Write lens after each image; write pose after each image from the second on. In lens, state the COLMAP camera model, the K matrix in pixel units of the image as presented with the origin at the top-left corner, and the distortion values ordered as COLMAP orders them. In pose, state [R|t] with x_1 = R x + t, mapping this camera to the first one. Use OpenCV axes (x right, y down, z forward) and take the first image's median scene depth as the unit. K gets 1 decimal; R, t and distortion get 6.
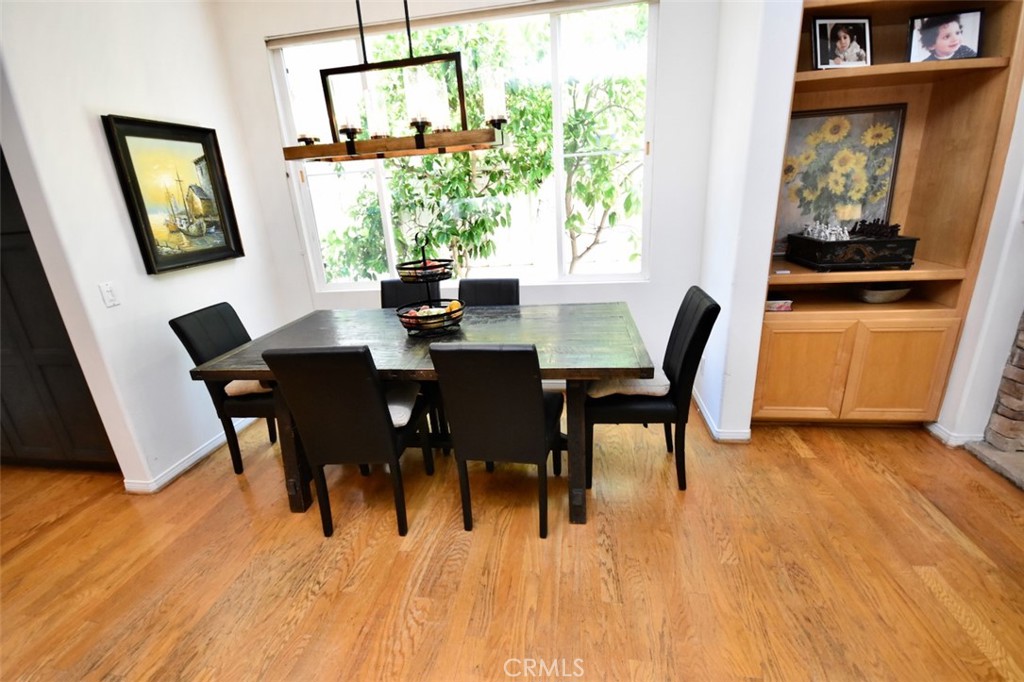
lens RADIAL K [[448.2, 0, 510.0], [0, 448.2, 345.0], [0, 0, 1]] dist [0.013595, -0.012964]
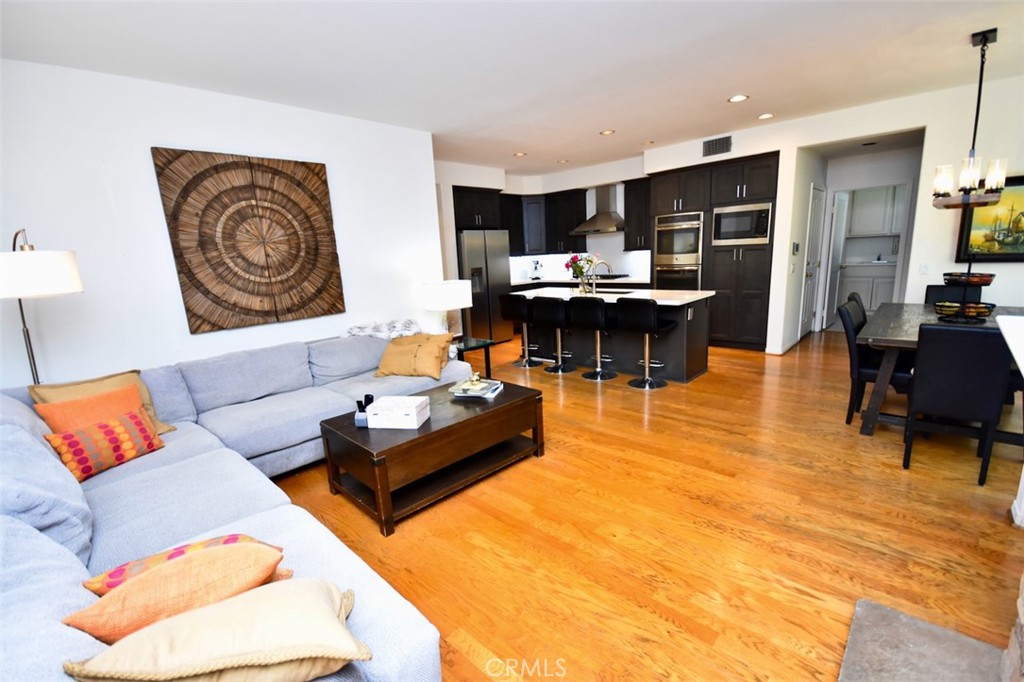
lens RADIAL K [[460.8, 0, 512.0], [0, 460.8, 341.0], [0, 0, 1]] dist [-0.000224, -0.000772]
pose [[-0.561313, 0.236938, -0.792962, 1.677958], [-0.190905, 0.895233, 0.402632, -0.267240], [0.805285, 0.377383, -0.457273, 0.494969]]
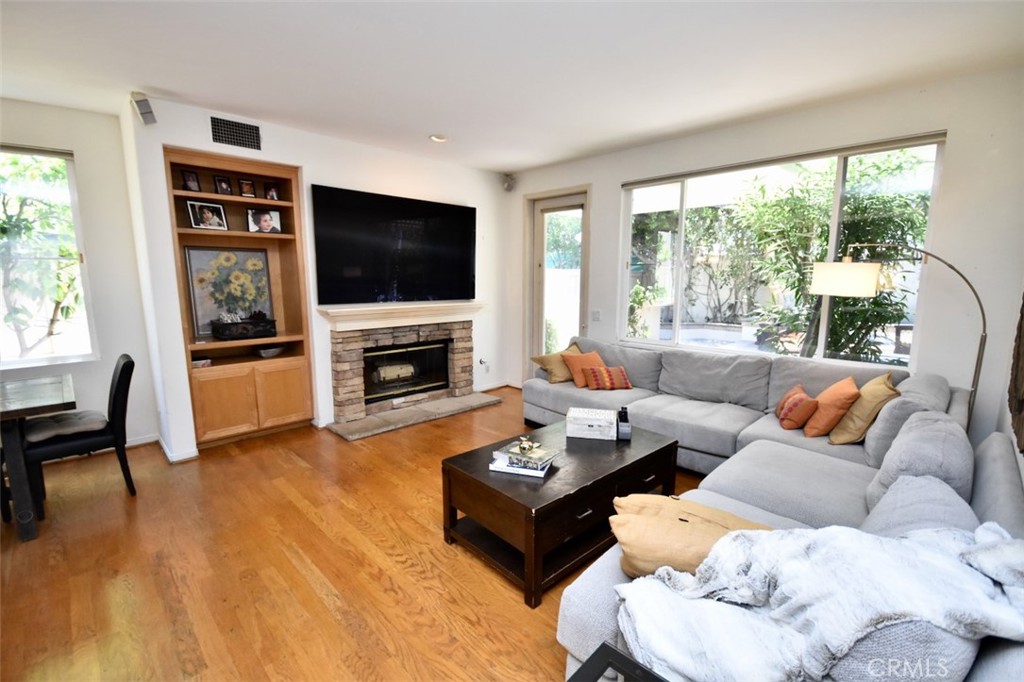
lens RADIAL K [[448.2, 0, 510.0], [0, 448.2, 345.0], [0, 0, 1]] dist [0.013595, -0.012964]
pose [[0.601502, -0.061327, 0.796514, 0.002690], [0.223355, 0.970197, -0.093971, 0.222528], [-0.767013, 0.234429, 0.597273, -0.728951]]
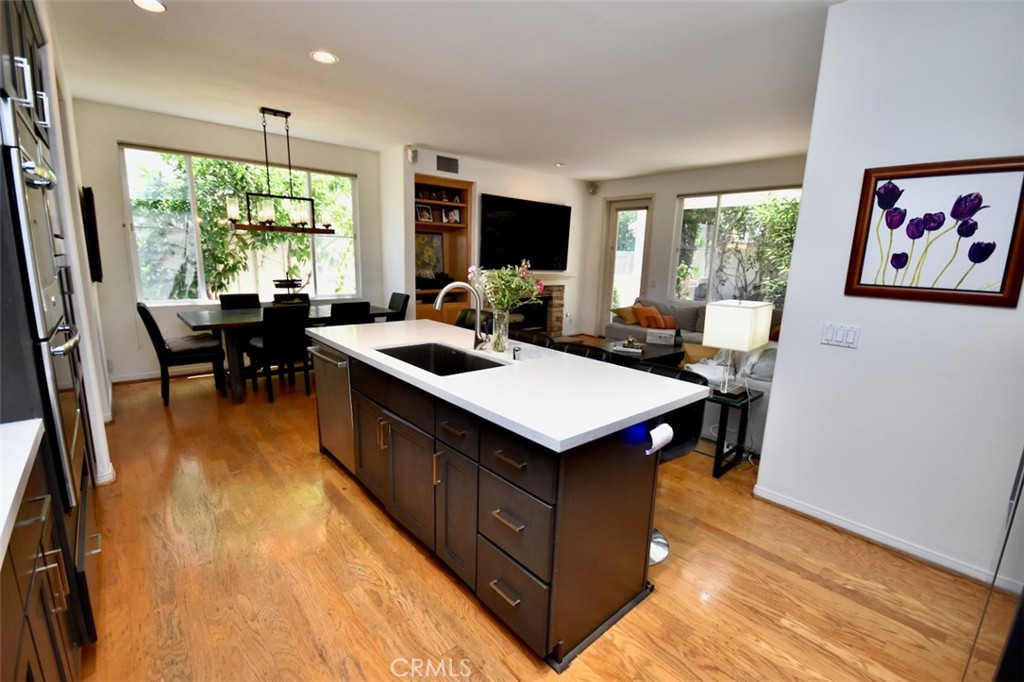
lens RADIAL K [[448.2, 0, 510.0], [0, 448.2, 345.0], [0, 0, 1]] dist [0.013595, -0.012964]
pose [[0.645453, -0.071785, 0.760419, -1.004956], [0.181615, 0.981444, -0.061507, 0.391280], [-0.741894, 0.177803, 0.646513, -0.983497]]
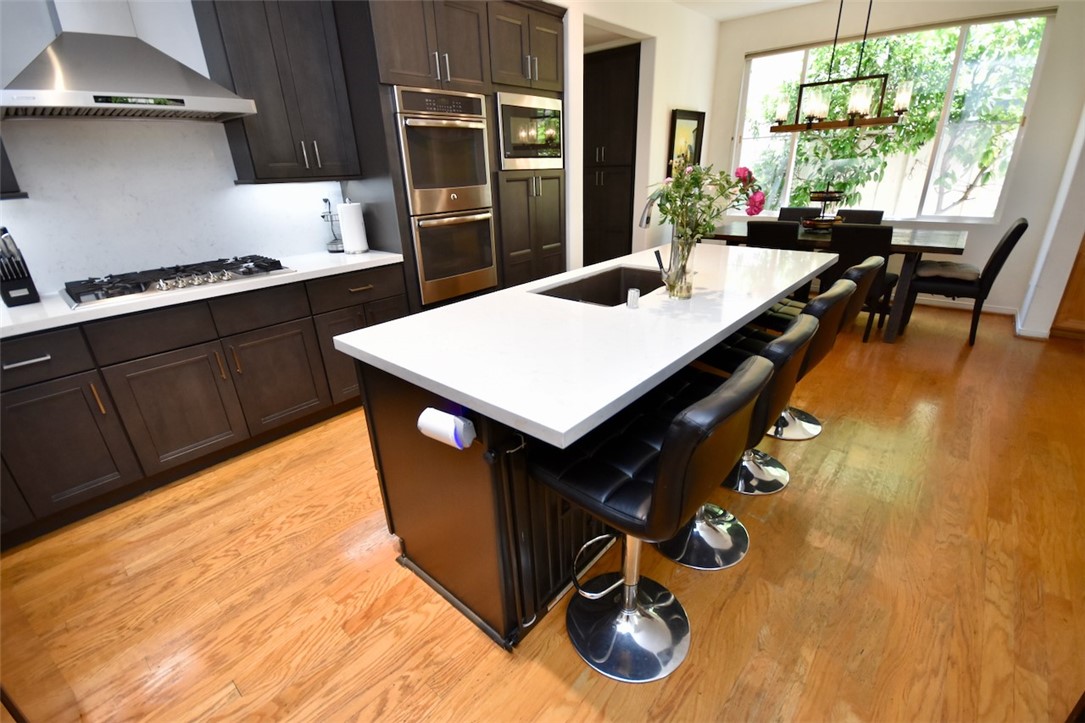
lens RADIAL K [[472.4, 0, 541.8], [0, 472.4, 368.0], [0, 0, 1]] dist [0.019313, -0.017551]
pose [[0.842438, 0.237515, -0.483617, -0.056898], [-0.189503, 0.970858, 0.146706, 0.378120], [0.504368, -0.031943, 0.862898, -1.054944]]
